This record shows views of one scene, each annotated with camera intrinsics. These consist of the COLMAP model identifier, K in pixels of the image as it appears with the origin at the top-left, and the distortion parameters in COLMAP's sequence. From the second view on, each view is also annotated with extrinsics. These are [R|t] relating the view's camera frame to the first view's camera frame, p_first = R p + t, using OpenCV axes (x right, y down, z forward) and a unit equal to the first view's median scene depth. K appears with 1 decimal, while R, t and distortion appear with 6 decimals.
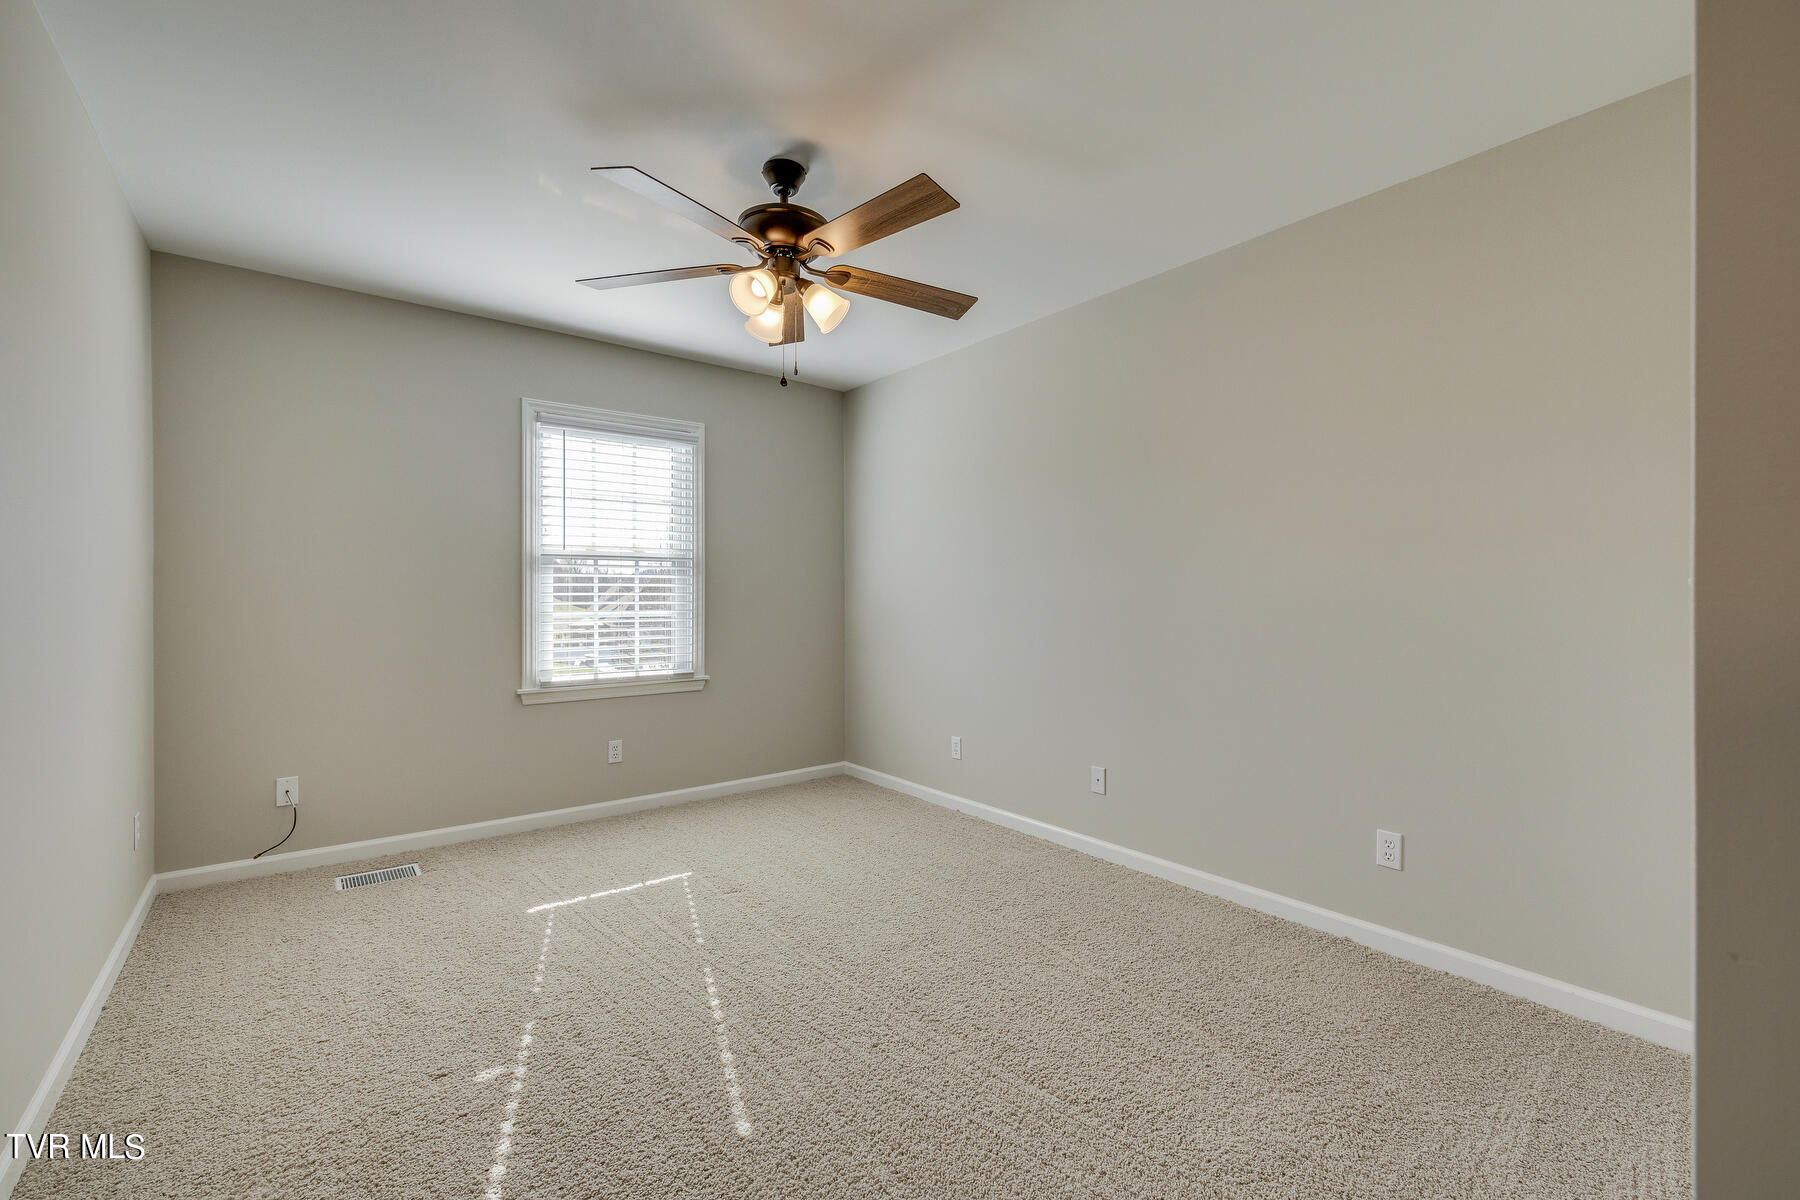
lens RADIAL K [[758.1, 0, 902.8], [0, 758.1, 594.1], [0, 0, 1]] dist [0.000742, -0.000008]
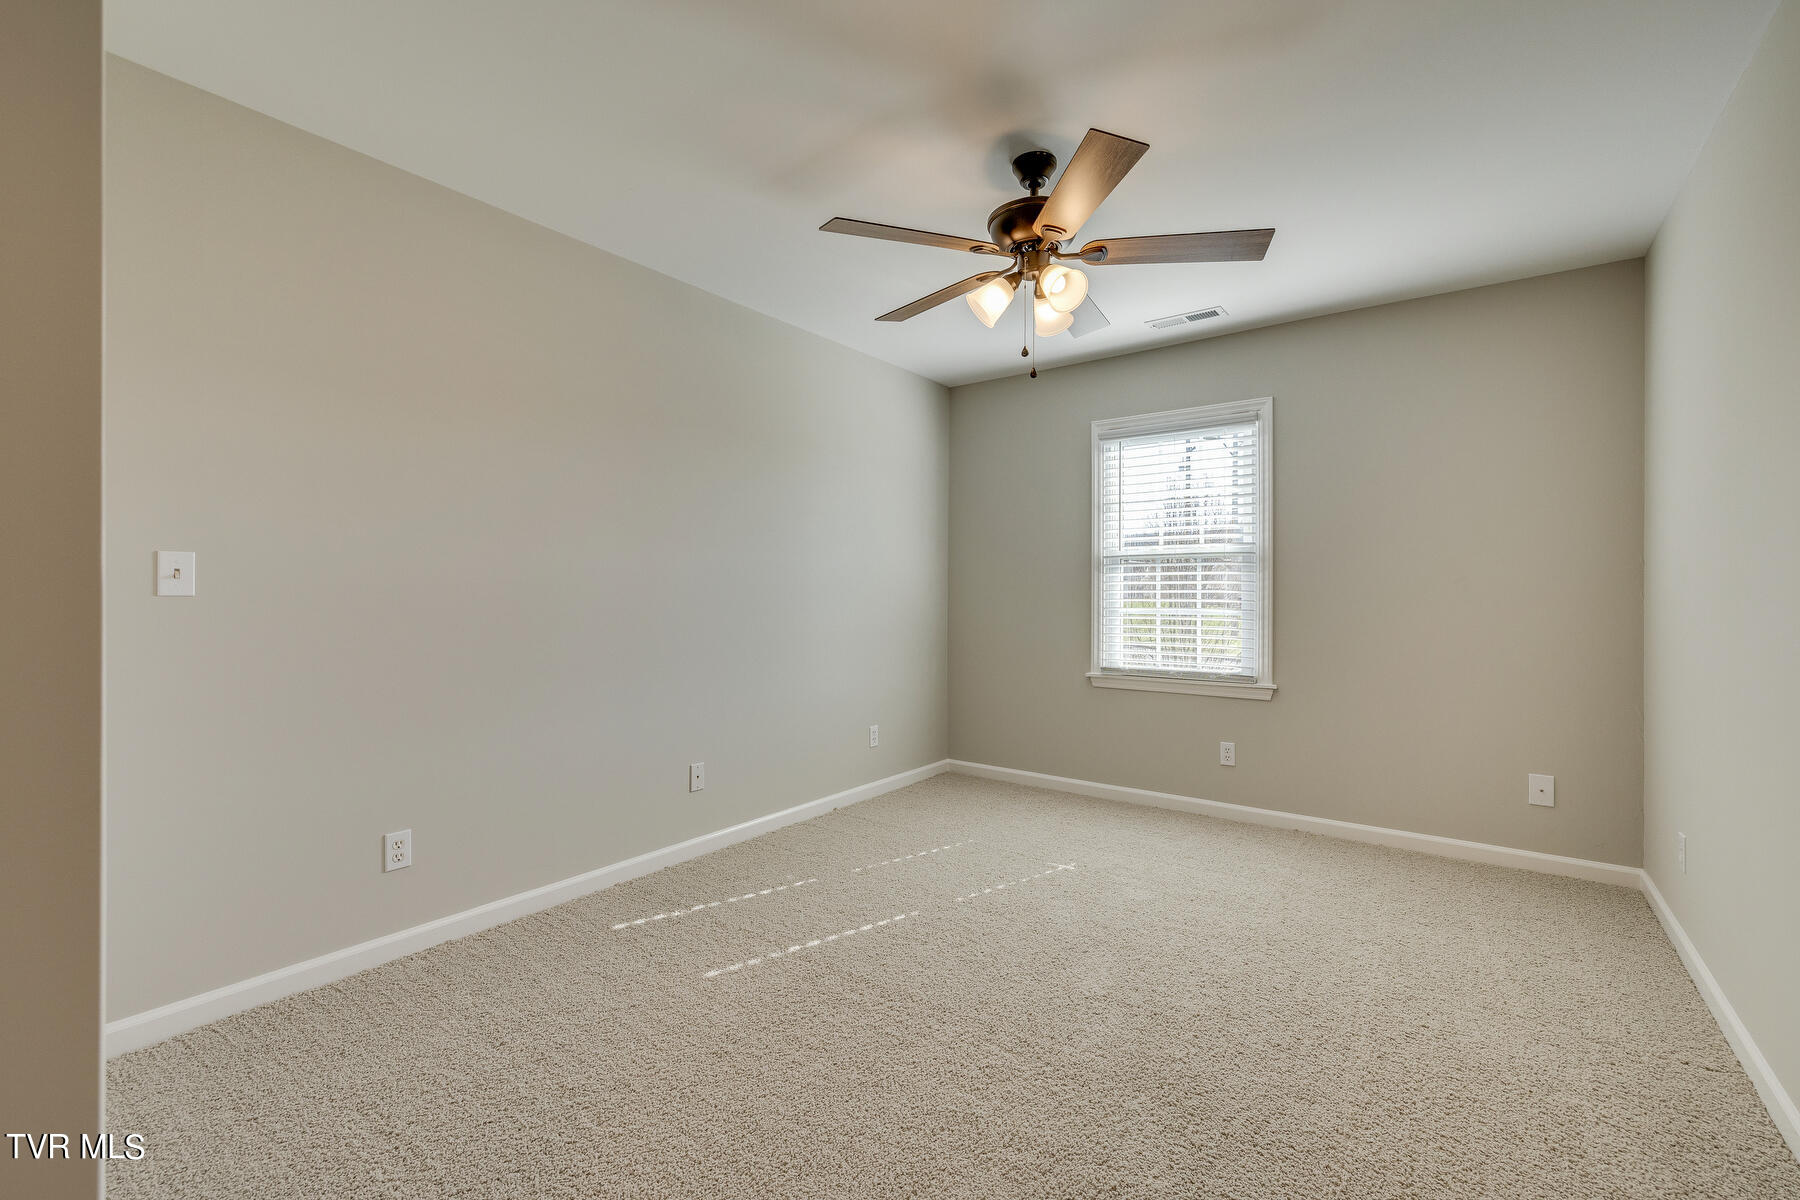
lens RADIAL K [[758.1, 0, 903.2], [0, 758.1, 596.7], [0, 0, 1]] dist [0.000742, -0.000008]
pose [[0.275969, 0.009108, -0.961123, 0.730097], [-0.001570, 0.999958, 0.009025, -0.002715], [0.961165, -0.000982, 0.275972, 0.554044]]
